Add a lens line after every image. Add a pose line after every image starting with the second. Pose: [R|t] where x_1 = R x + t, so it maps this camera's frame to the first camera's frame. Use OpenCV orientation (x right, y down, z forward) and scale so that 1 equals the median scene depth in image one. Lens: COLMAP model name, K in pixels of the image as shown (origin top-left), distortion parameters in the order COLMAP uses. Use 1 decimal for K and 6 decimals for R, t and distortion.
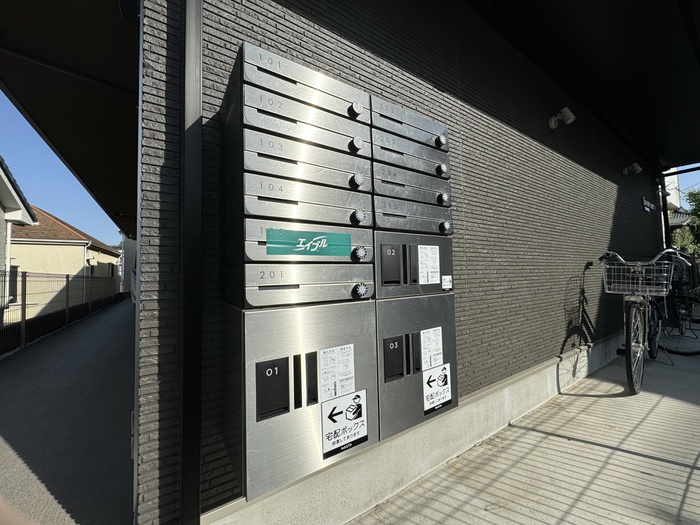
lens RADIAL K [[280.2, 0, 349.5], [0, 280.2, 261.9], [0, 0, 1]] dist [-0.003212, 0.000198]
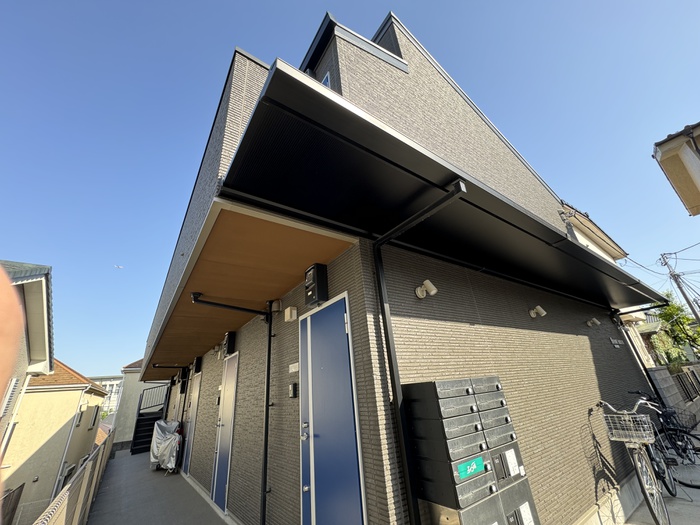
lens RADIAL K [[280.2, 0, 349.5], [0, 280.2, 261.9], [0, 0, 1]] dist [-0.003212, 0.000198]
pose [[0.997619, -0.045143, 0.052147, -0.339872], [0.061649, 0.922650, -0.380678, -0.234569], [-0.030929, 0.382986, 0.923236, -0.491721]]
